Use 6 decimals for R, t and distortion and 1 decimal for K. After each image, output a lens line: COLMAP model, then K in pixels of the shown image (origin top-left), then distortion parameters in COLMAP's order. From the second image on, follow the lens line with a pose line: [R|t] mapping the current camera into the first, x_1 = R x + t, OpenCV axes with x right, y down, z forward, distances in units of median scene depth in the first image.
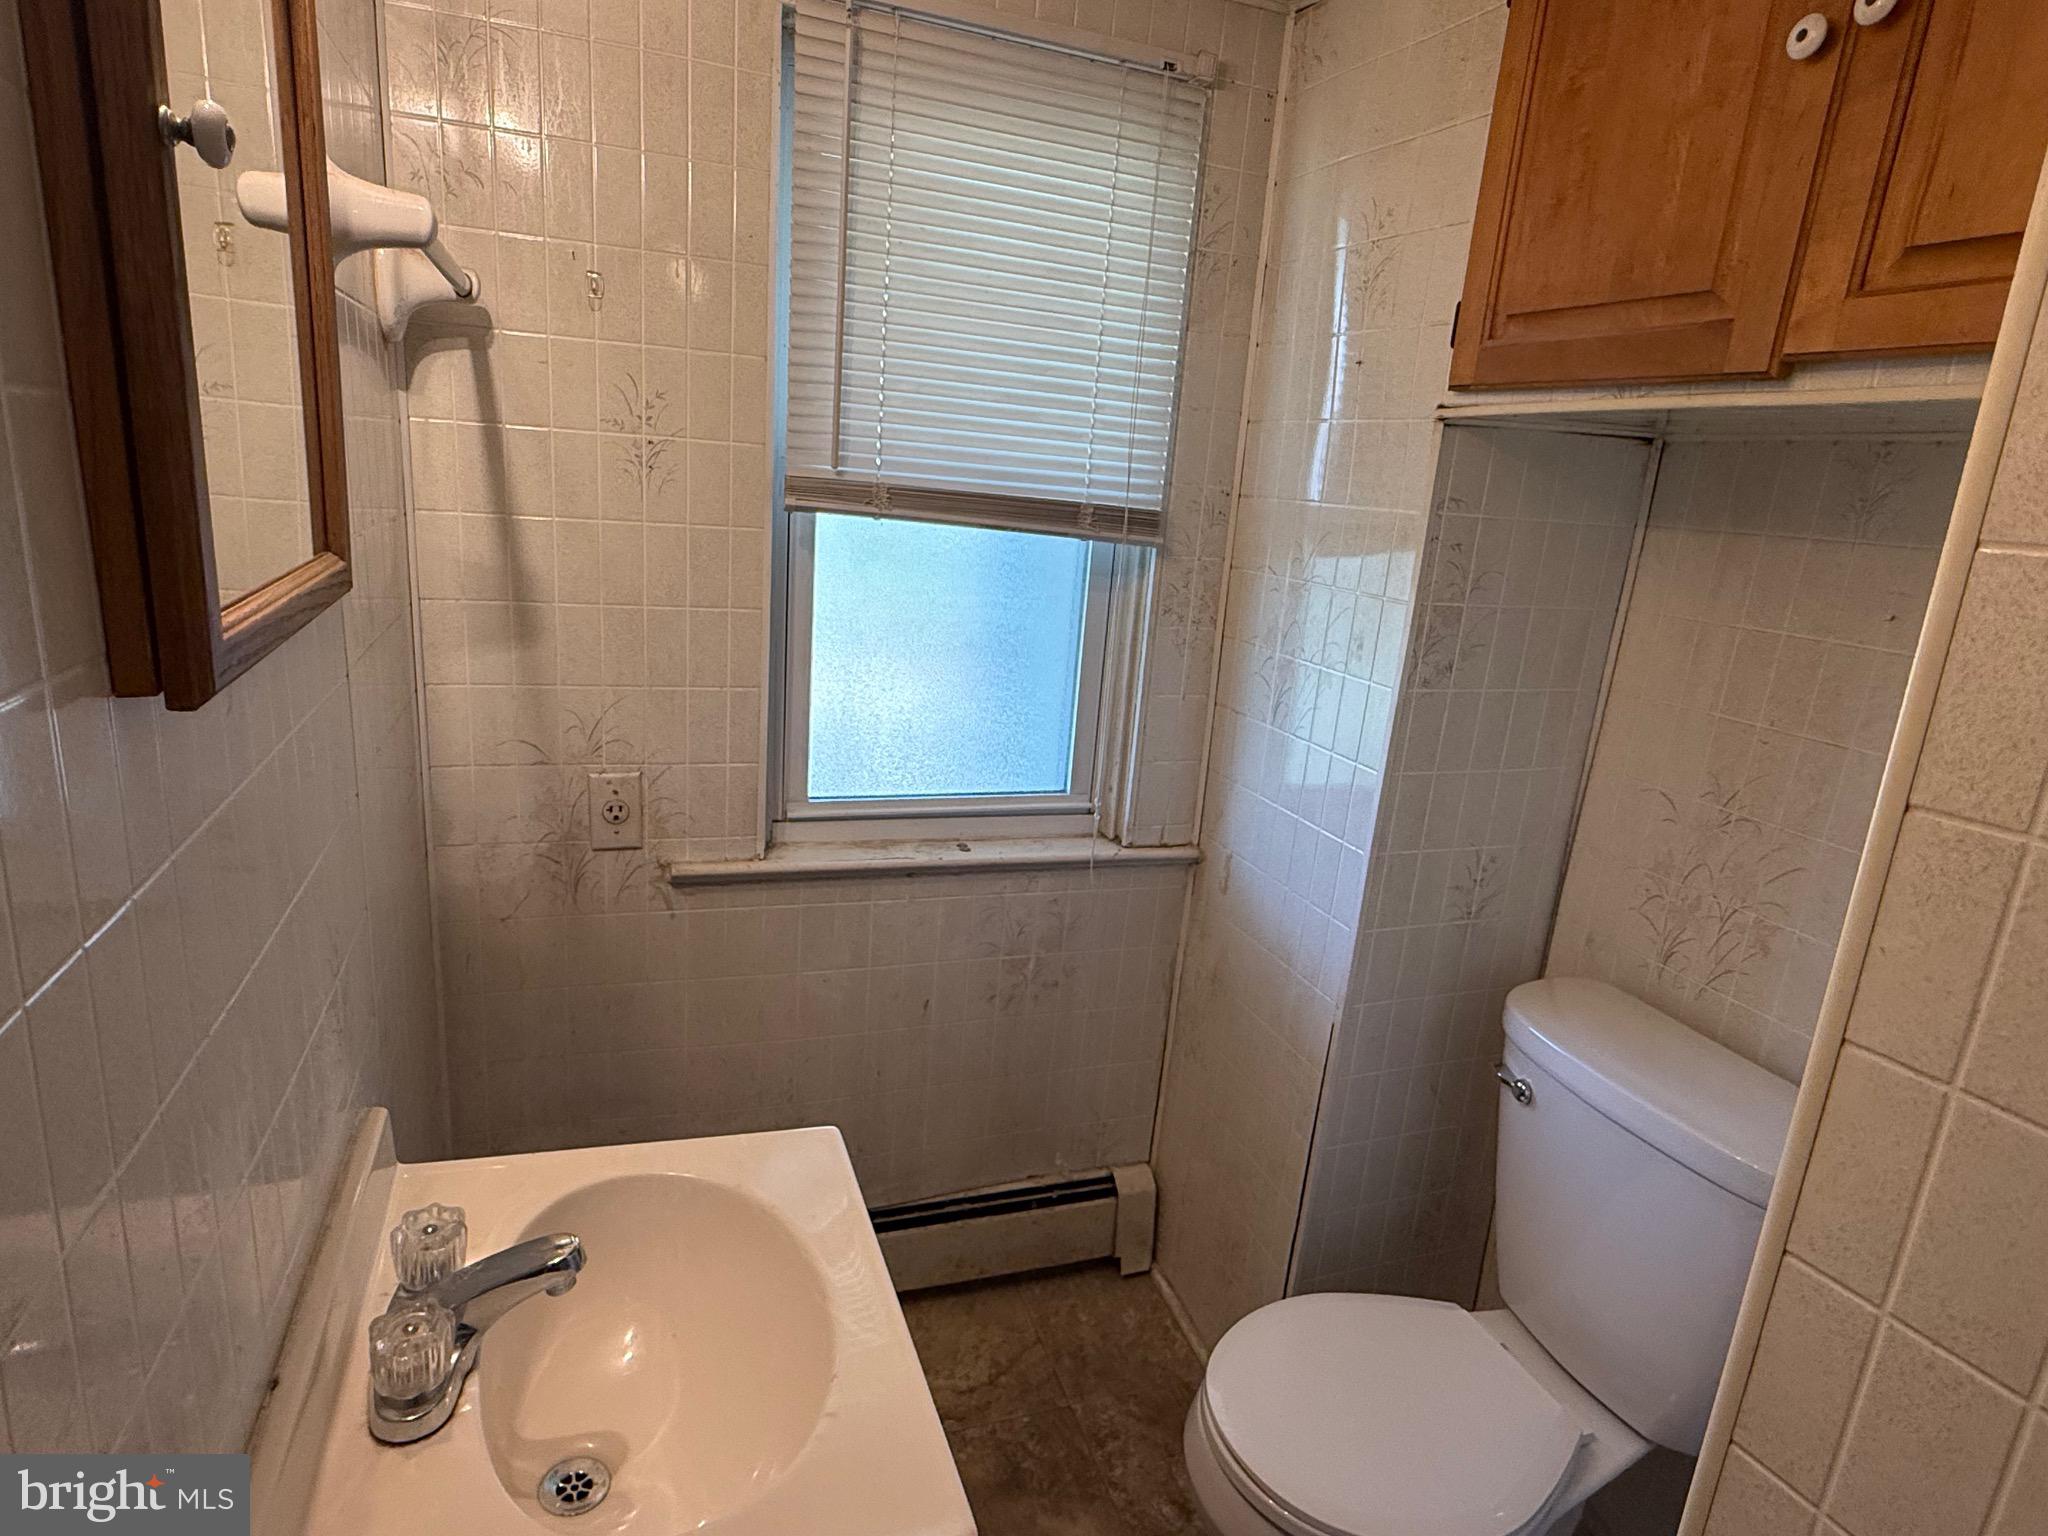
lens RADIAL K [[1134.6, 0, 1009.8], [0, 1134.6, 775.0], [0, 0, 1]] dist [-0.006002, -0.003238]
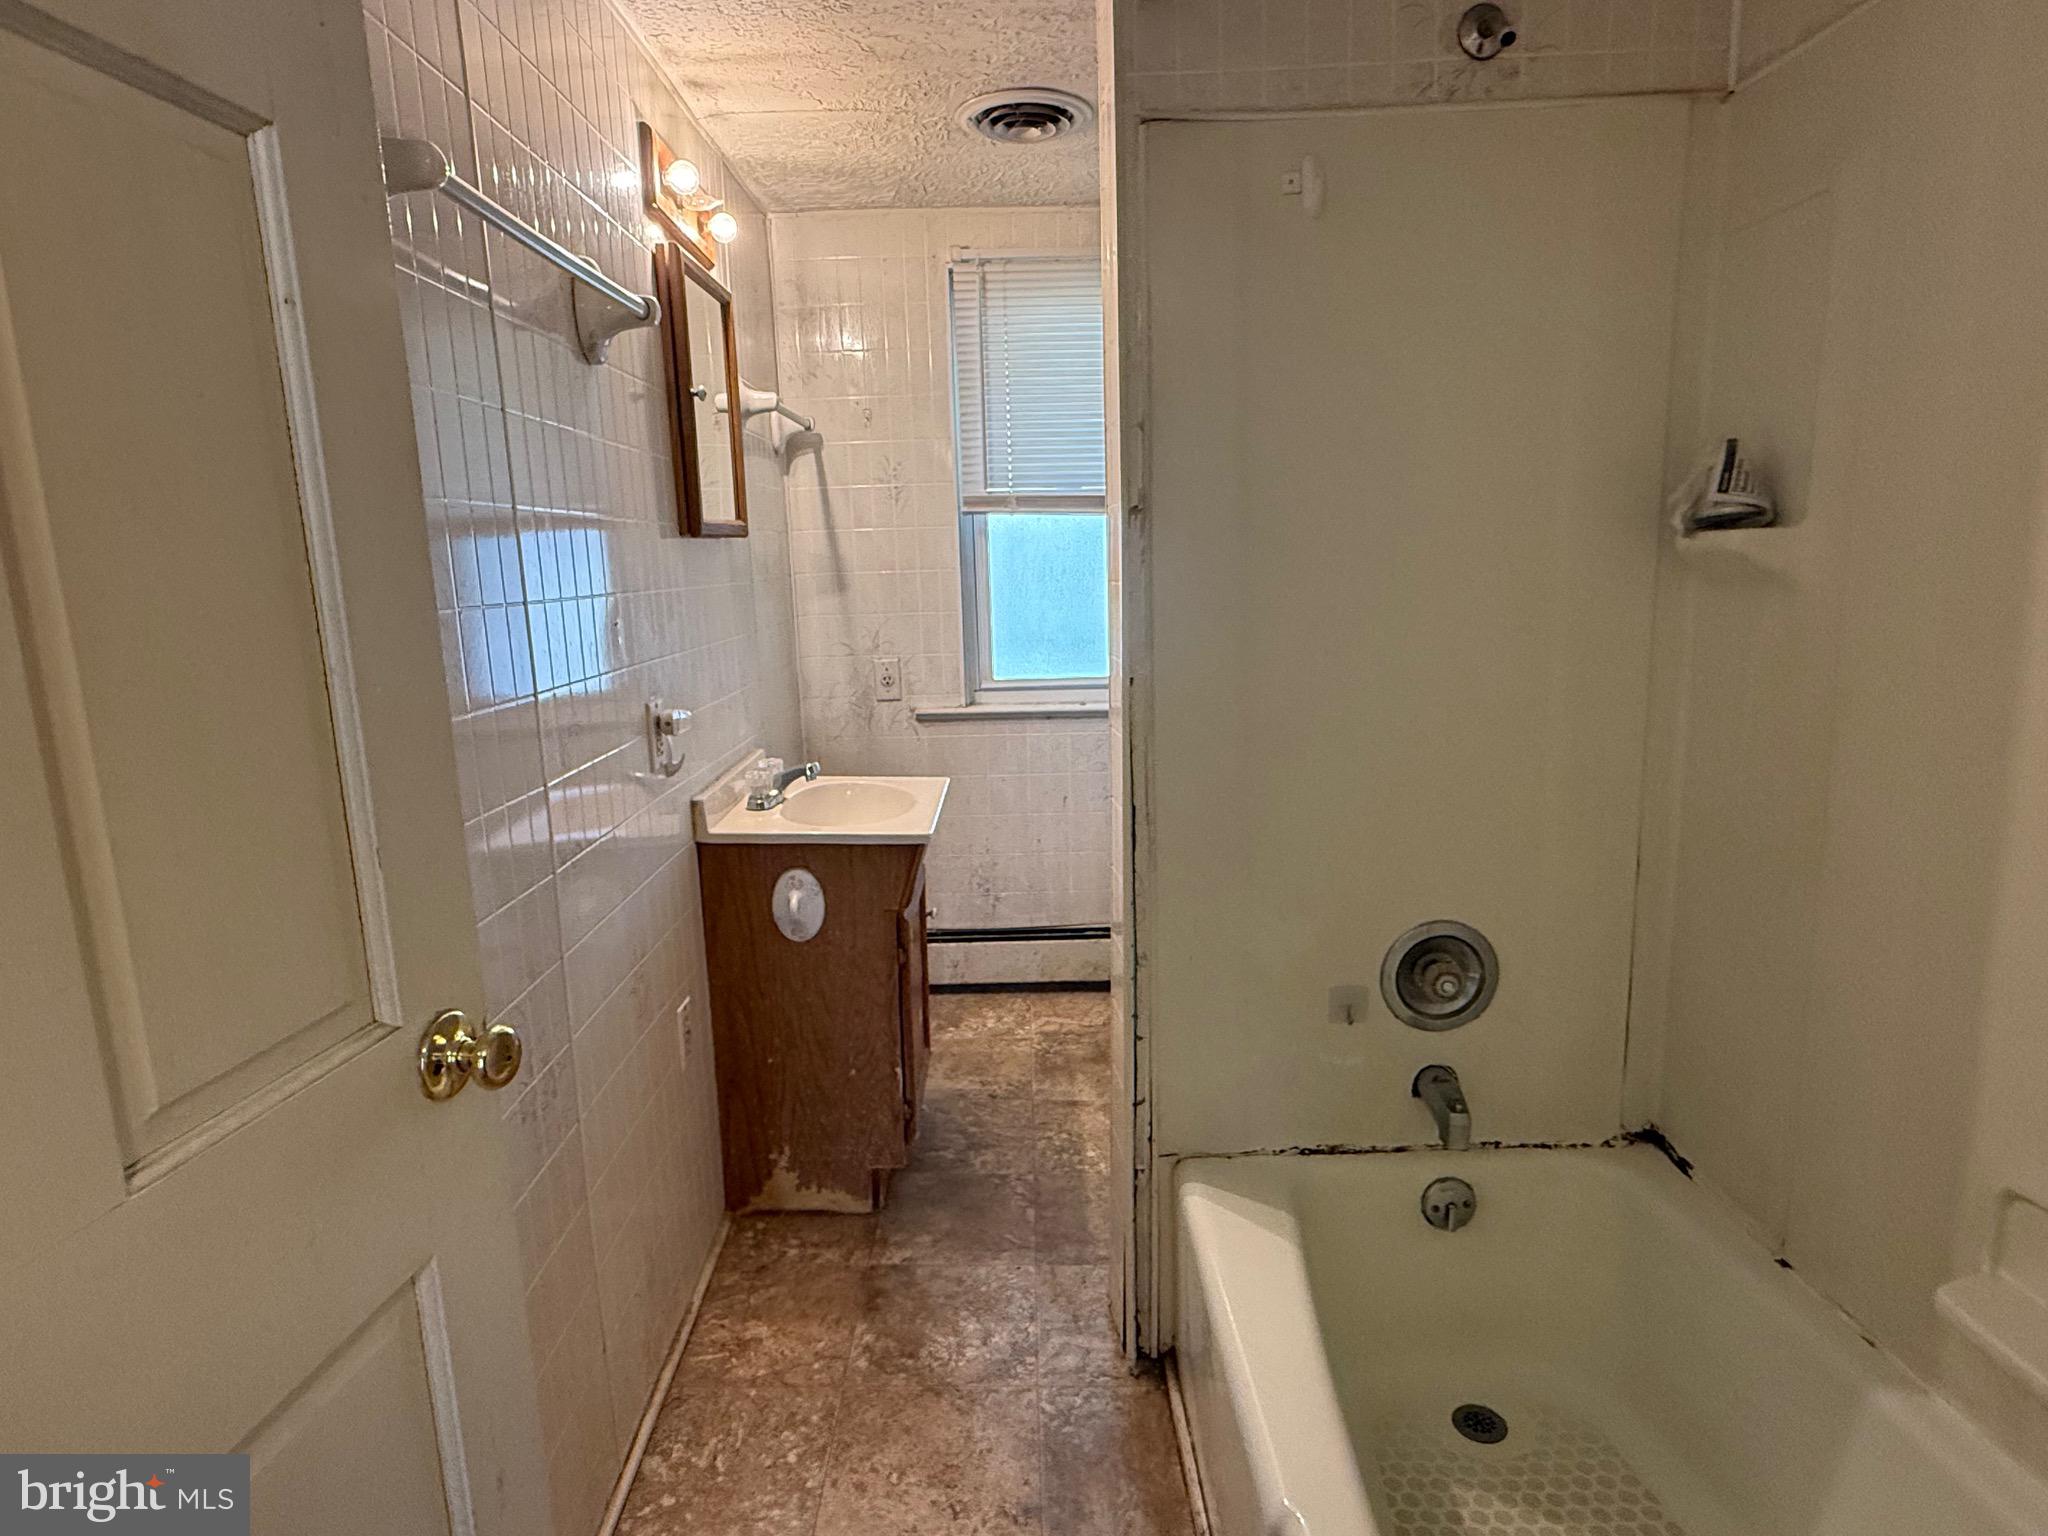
lens RADIAL K [[1134.6, 0, 1031.2], [0, 1134.6, 765.3], [0, 0, 1]] dist [-0.006002, -0.003238]
pose [[0.938914, -0.038936, -0.341943, 0.569833], [0.011420, 0.996557, -0.082117, 0.361626], [0.343963, 0.073196, 0.936126, -0.753897]]
